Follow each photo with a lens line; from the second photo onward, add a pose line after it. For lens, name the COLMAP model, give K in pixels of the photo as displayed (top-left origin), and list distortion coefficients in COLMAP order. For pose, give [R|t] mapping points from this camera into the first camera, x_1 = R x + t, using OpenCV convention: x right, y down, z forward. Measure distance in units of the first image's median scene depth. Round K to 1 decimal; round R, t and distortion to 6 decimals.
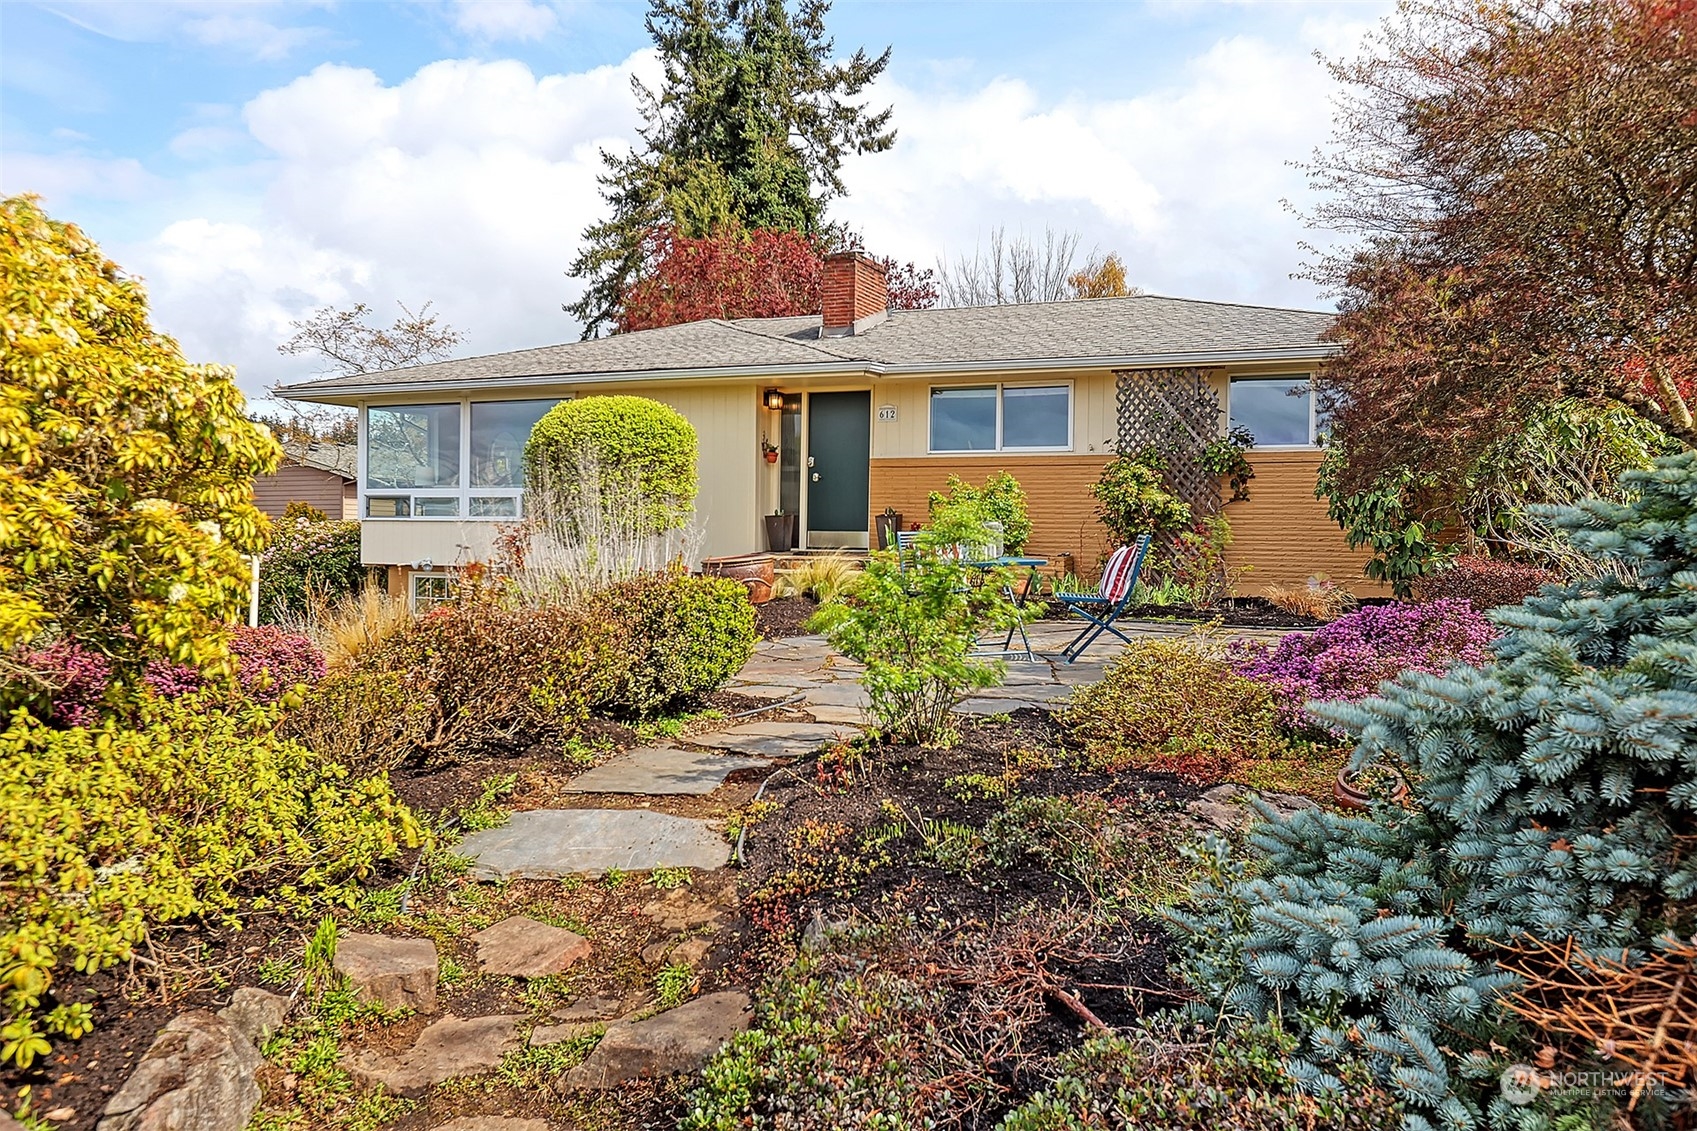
lens RADIAL K [[1353.8, 0, 848.5], [0, 1353.8, 565.5], [0, 0, 1]] dist [0.049551, -0.000315]
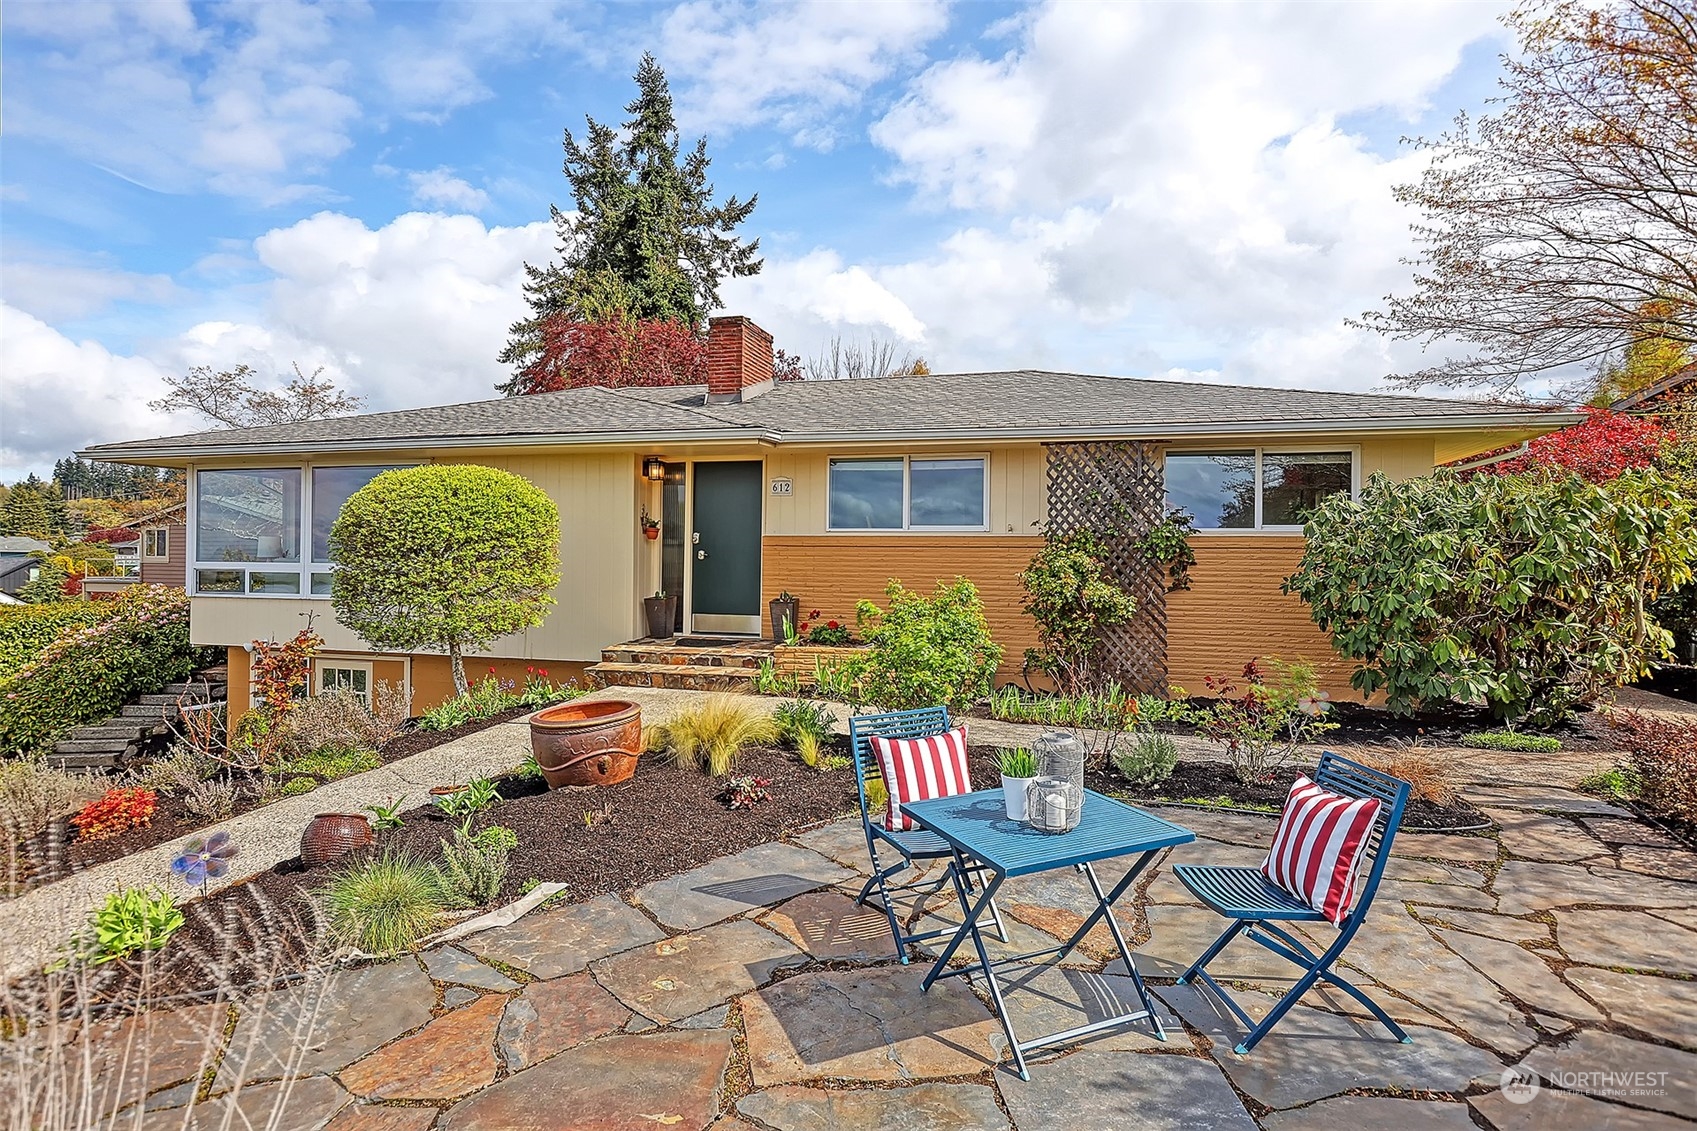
lens RADIAL K [[966.4, 0, 848.5], [0, 966.4, 565.5], [0, 0, 1]] dist [0.019008, 0.000119]
pose [[0.991673, -0.001864, 0.128767, -0.002746], [0.004008, 0.999858, -0.016387, -0.013307], [-0.128718, 0.016767, 0.991540, 0.096776]]
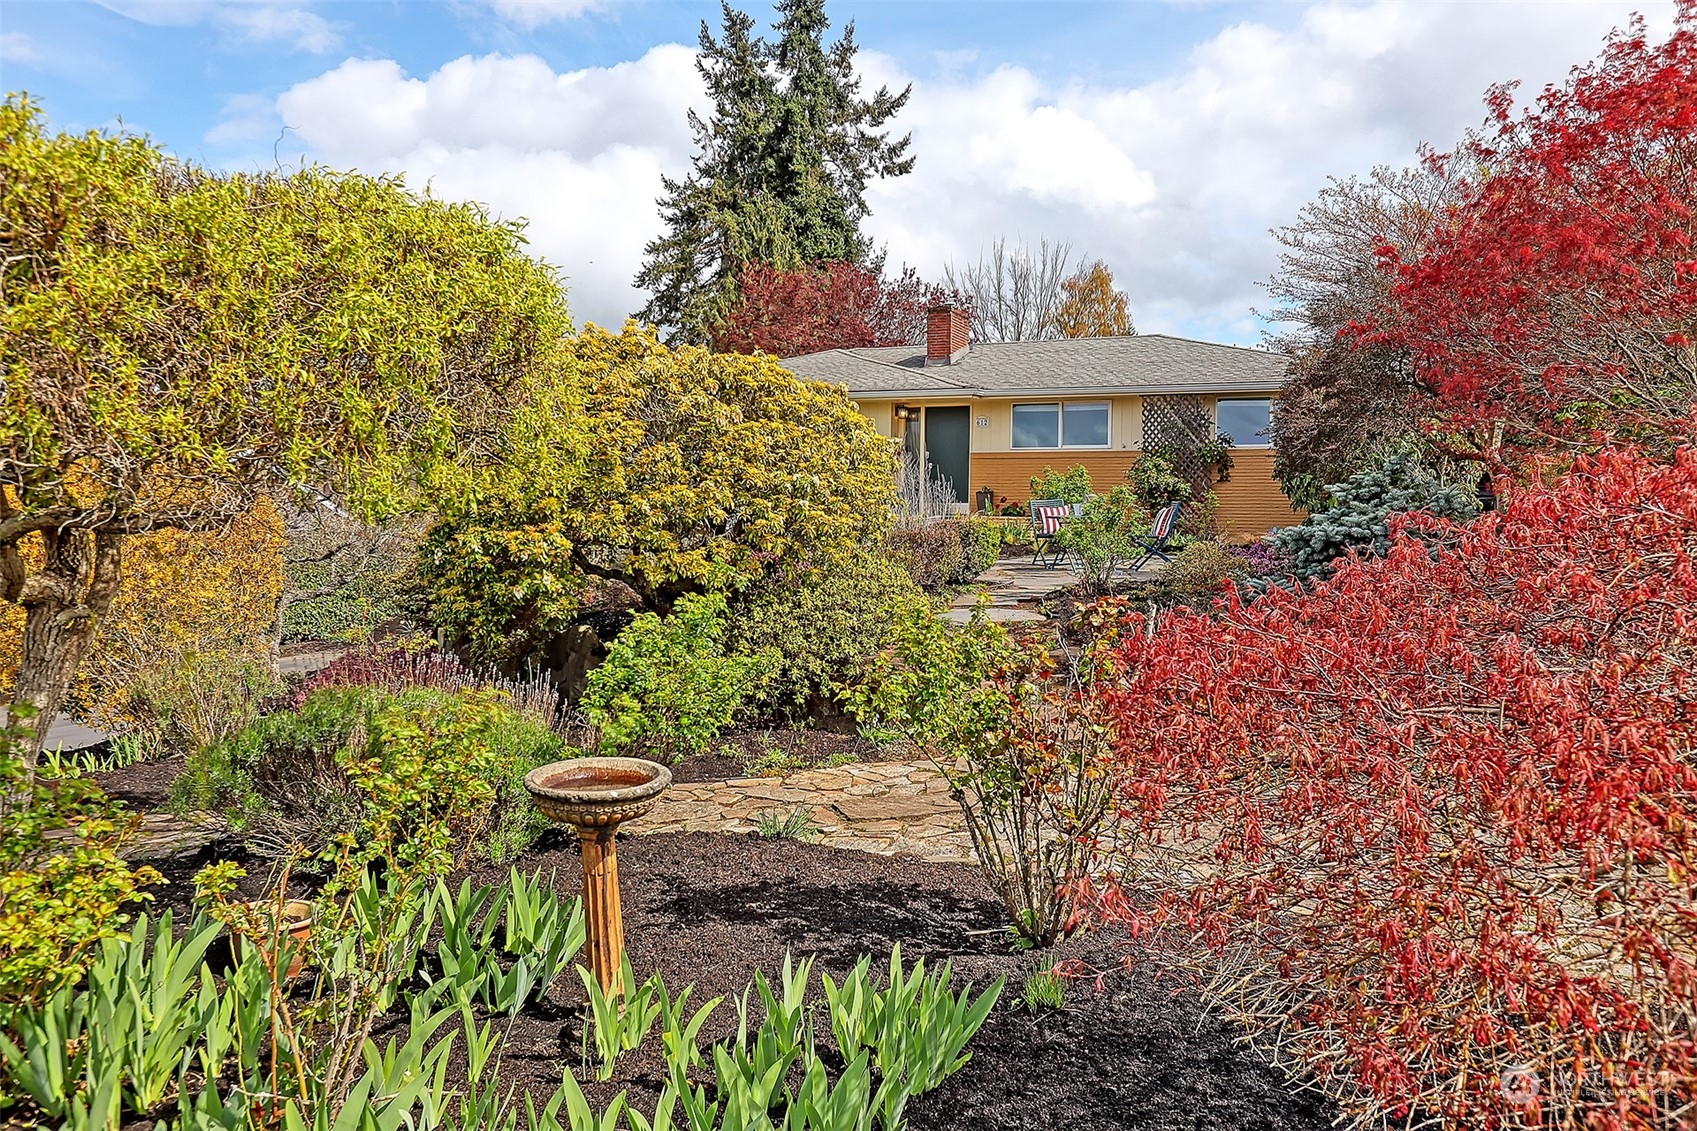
lens RADIAL K [[1268.4, 0, 848.5], [0, 1268.4, 565.5], [0, 0, 1]] dist [0.055867, 0.000881]
pose [[0.999991, 0.000060, 0.004264, -0.033255], [-0.000139, 0.999830, 0.018455, 0.004807], [-0.004262, -0.018455, 0.999821, -0.102441]]
